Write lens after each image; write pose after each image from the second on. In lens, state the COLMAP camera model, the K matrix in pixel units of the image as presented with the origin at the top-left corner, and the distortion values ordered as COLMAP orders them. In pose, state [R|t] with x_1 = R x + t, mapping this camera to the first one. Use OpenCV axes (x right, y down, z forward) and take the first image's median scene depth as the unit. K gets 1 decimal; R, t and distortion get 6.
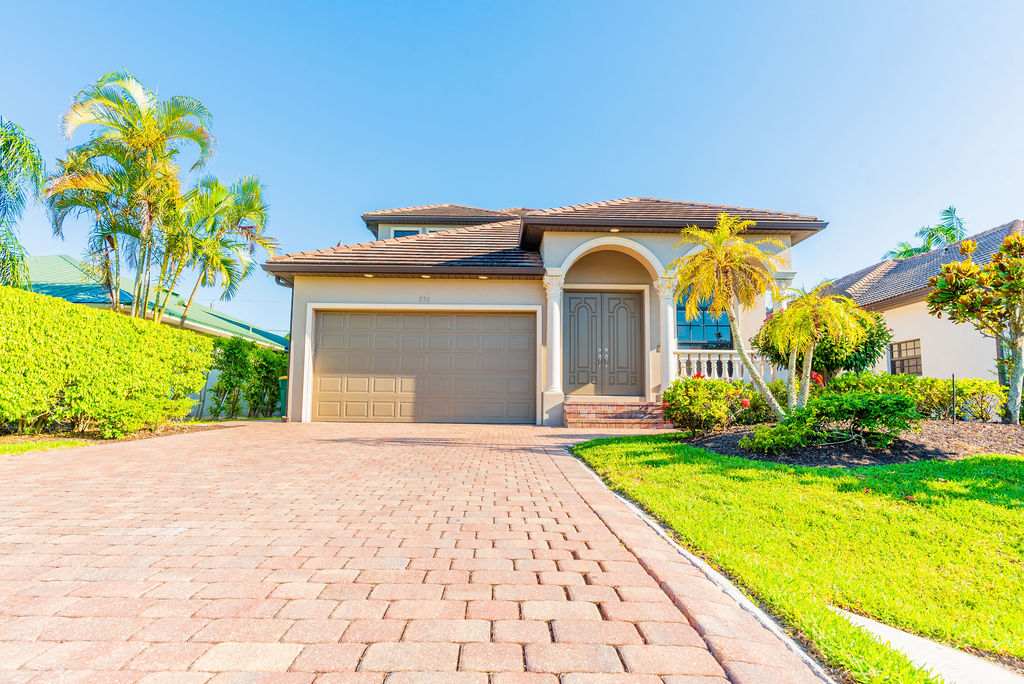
lens RADIAL K [[589.3, 0, 516.7], [0, 589.3, 342.5], [0, 0, 1]] dist [-0.008724, 0.002184]
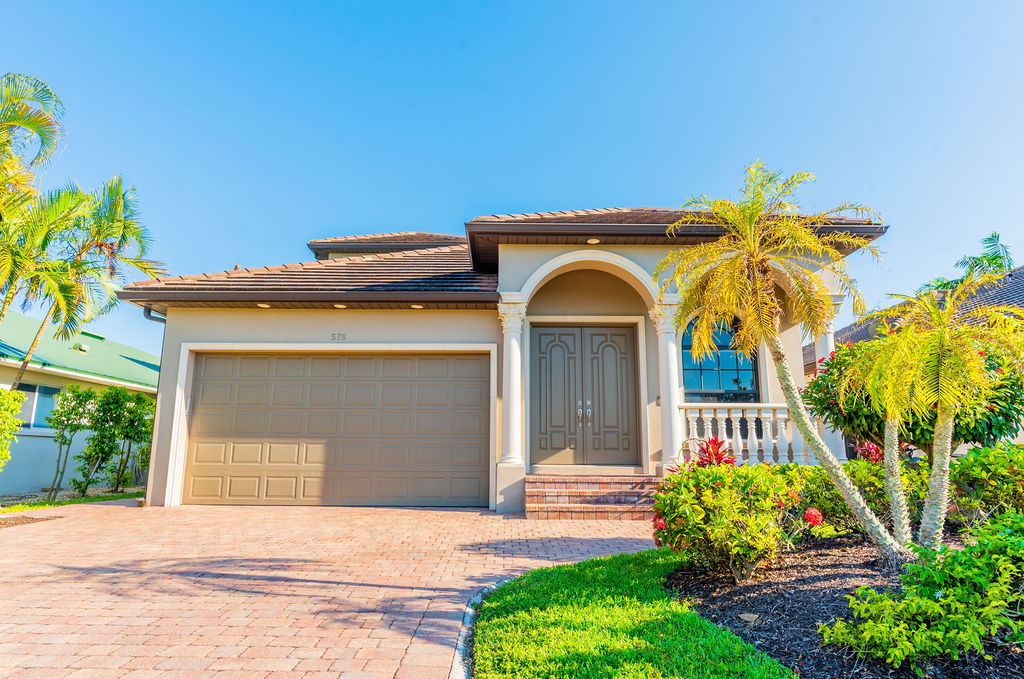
lens RADIAL K [[589.3, 0, 507.2], [0, 589.3, 341.5], [0, 0, 1]] dist [-0.008724, 0.002184]
pose [[0.999519, -0.008191, -0.029898, 0.077818], [0.005797, 0.996835, -0.079281, -0.007138], [0.030452, 0.079069, 0.996404, 0.266051]]
